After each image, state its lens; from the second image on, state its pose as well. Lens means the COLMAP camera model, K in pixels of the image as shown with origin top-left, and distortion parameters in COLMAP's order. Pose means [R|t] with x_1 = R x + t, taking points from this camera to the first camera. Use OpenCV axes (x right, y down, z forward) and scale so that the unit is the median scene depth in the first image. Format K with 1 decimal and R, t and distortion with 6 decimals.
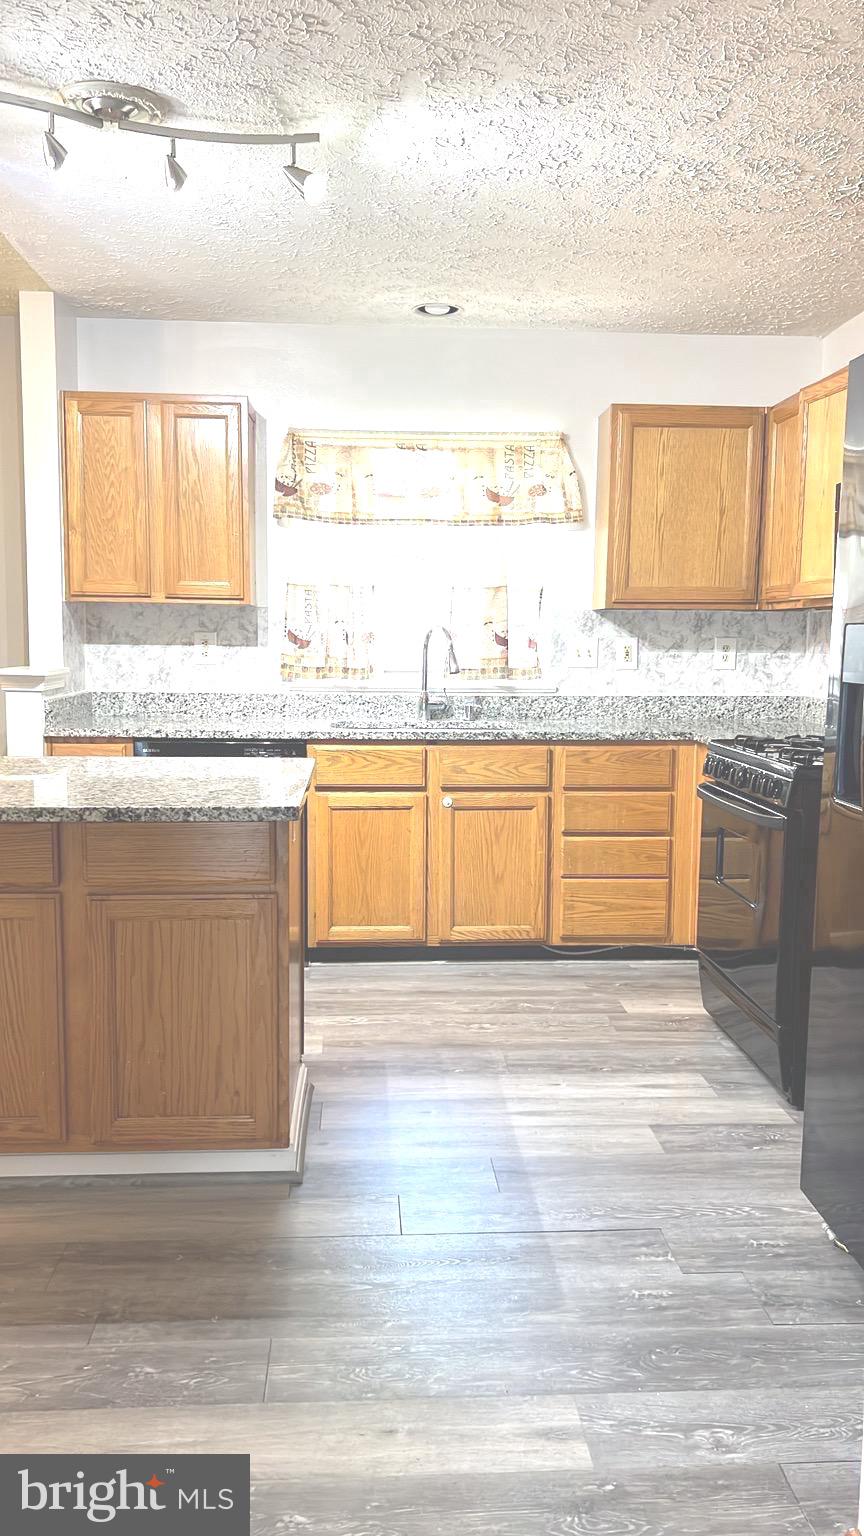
lens RADIAL K [[1241.8, 0, 445.7], [0, 1241.8, 789.9], [0, 0, 1]] dist [0.092538, -0.136773]
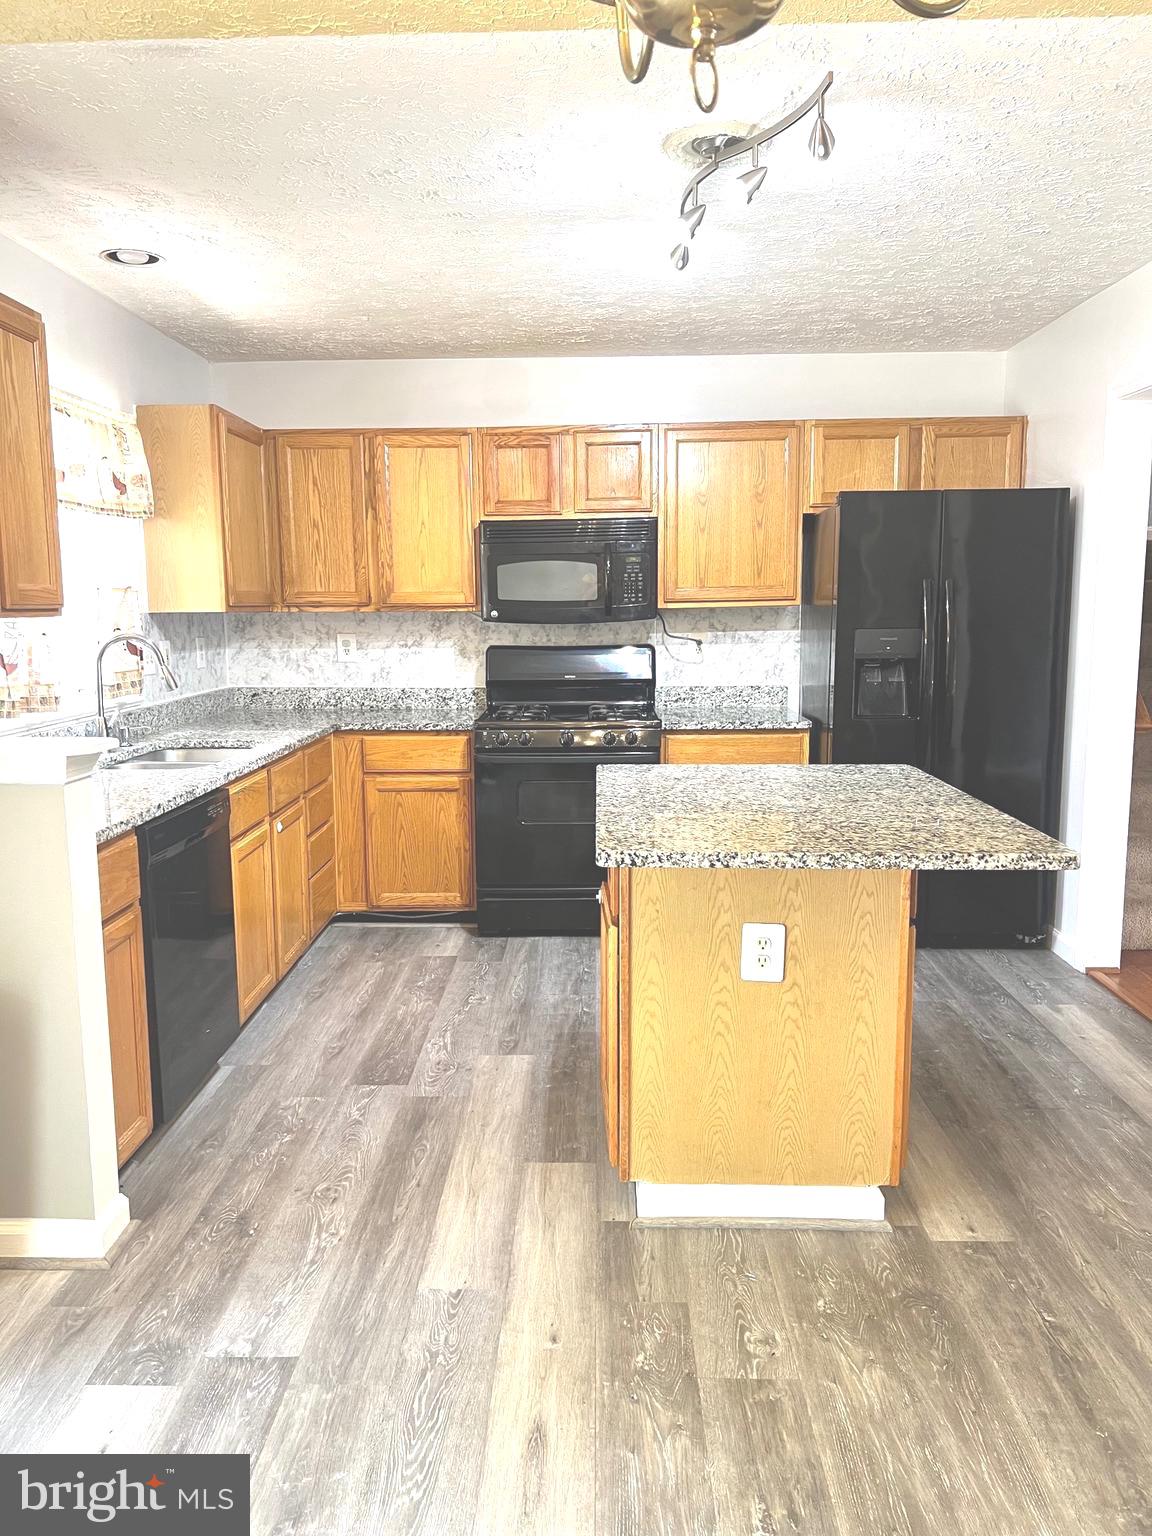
lens RADIAL K [[1168.5, 0, 576.0], [0, 1168.5, 768.0], [0, 0, 1]] dist [0.011126, -0.003066]
pose [[0.080721, -0.151820, 0.985107, -0.915484], [0.139662, 0.980304, 0.139636, -0.135365], [-0.986904, 0.126310, 0.100334, 0.763296]]
